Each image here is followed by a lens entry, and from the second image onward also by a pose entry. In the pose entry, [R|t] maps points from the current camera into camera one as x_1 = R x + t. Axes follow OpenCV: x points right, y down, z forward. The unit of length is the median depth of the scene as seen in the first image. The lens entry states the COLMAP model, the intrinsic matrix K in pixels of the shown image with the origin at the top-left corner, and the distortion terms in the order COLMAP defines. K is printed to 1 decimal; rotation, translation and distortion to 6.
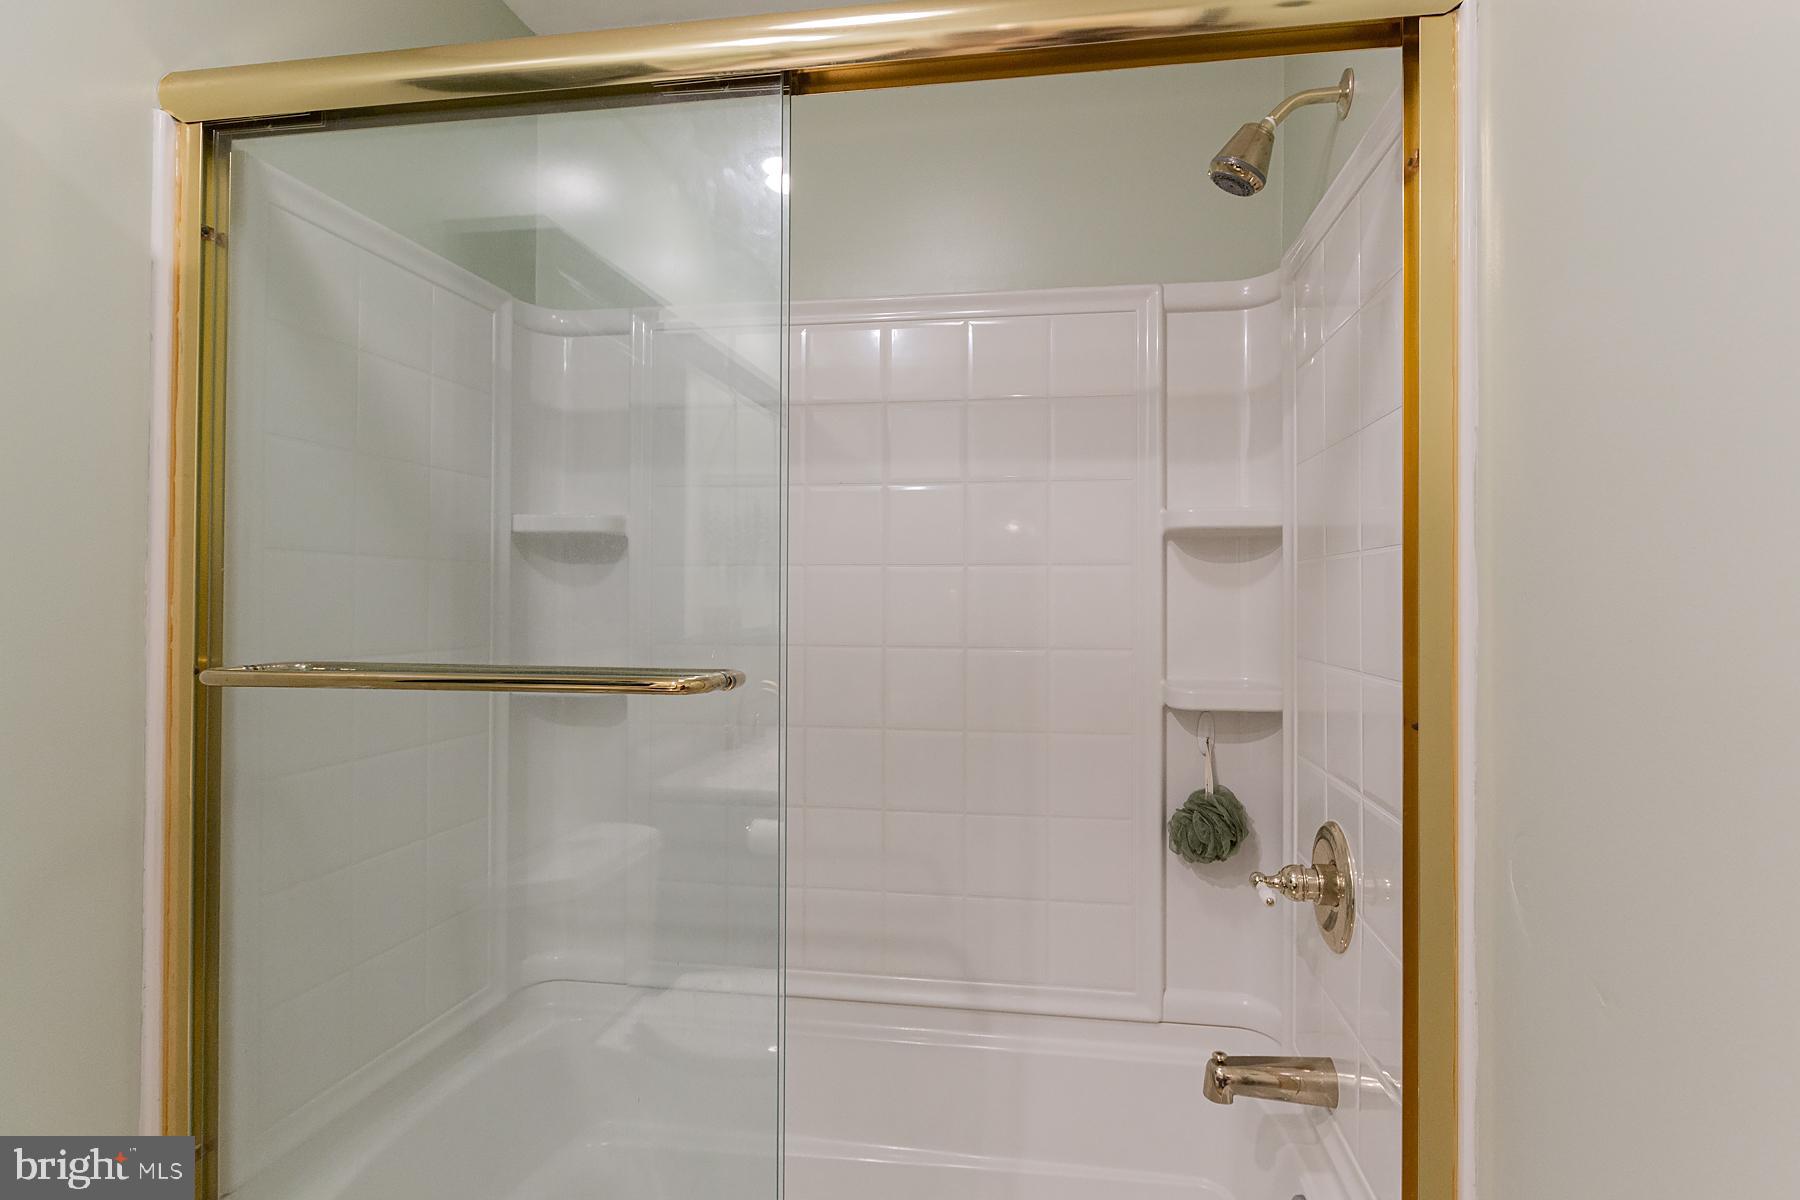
lens RADIAL K [[866.9, 0, 905.3], [0, 866.9, 591.6], [0, 0, 1]] dist [0.002141, -0.001111]
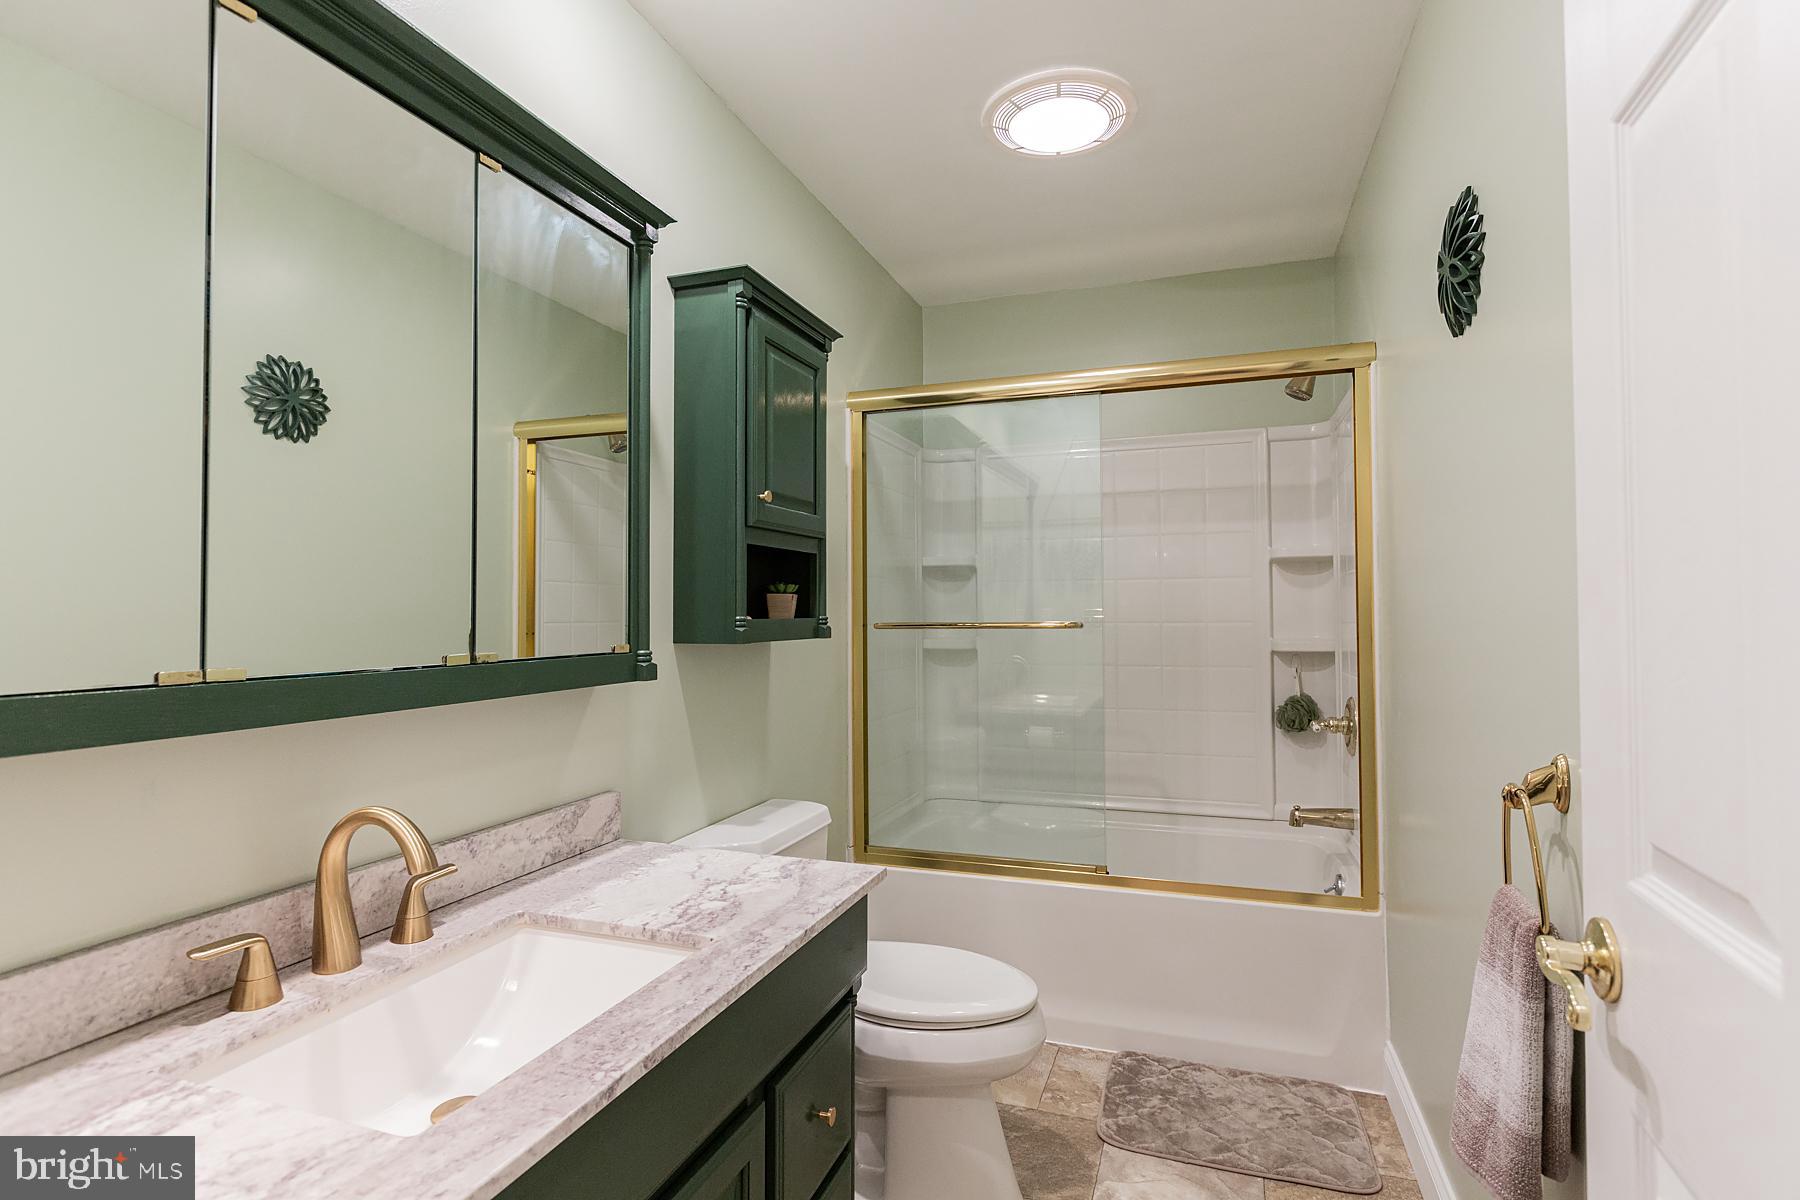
lens RADIAL K [[866.9, 0, 903.1], [0, 866.9, 602.4], [0, 0, 1]] dist [0.002141, -0.001111]
pose [[0.988250, -0.012874, -0.152304, -0.205958], [0.010334, 0.999794, -0.017458, 0.049634], [0.152498, 0.015679, 0.988179, -0.988727]]
